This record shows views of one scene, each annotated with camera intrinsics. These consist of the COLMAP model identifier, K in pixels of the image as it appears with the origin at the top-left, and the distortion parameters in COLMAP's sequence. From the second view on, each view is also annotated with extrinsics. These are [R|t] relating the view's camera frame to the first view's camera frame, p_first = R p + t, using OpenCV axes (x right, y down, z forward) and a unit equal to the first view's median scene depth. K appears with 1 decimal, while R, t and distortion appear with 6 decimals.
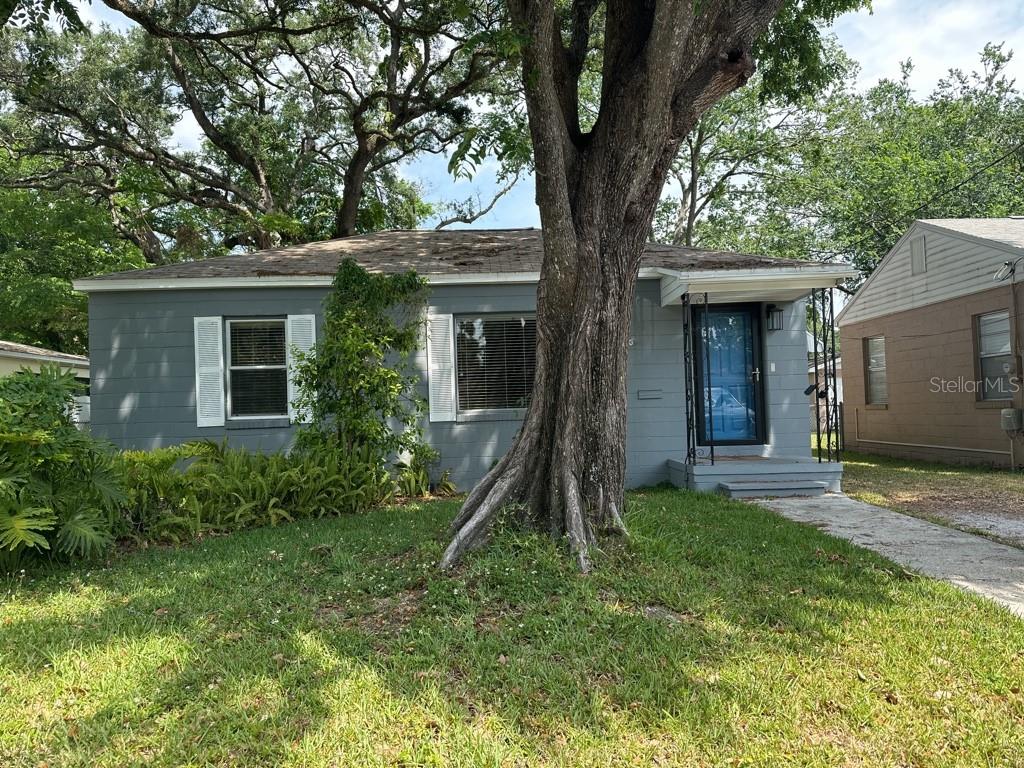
lens RADIAL K [[716.9, 0, 513.9], [0, 716.9, 391.5], [0, 0, 1]] dist [0.139082, -0.199613]
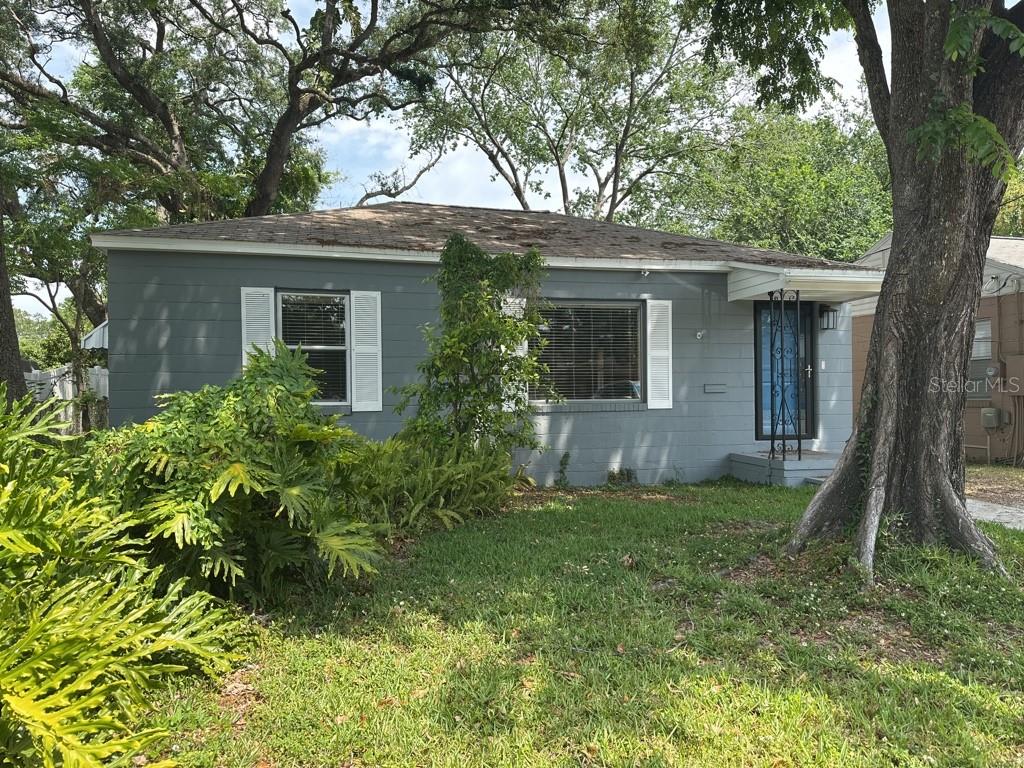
lens RADIAL K [[720.7, 0, 512.2], [0, 720.7, 393.3], [0, 0, 1]] dist [0.064408, -0.086465]
pose [[0.974542, 0.021858, 0.223139, -0.307723], [-0.027340, 0.999395, 0.021510, -0.003240], [-0.222533, -0.027063, 0.974549, 0.083153]]
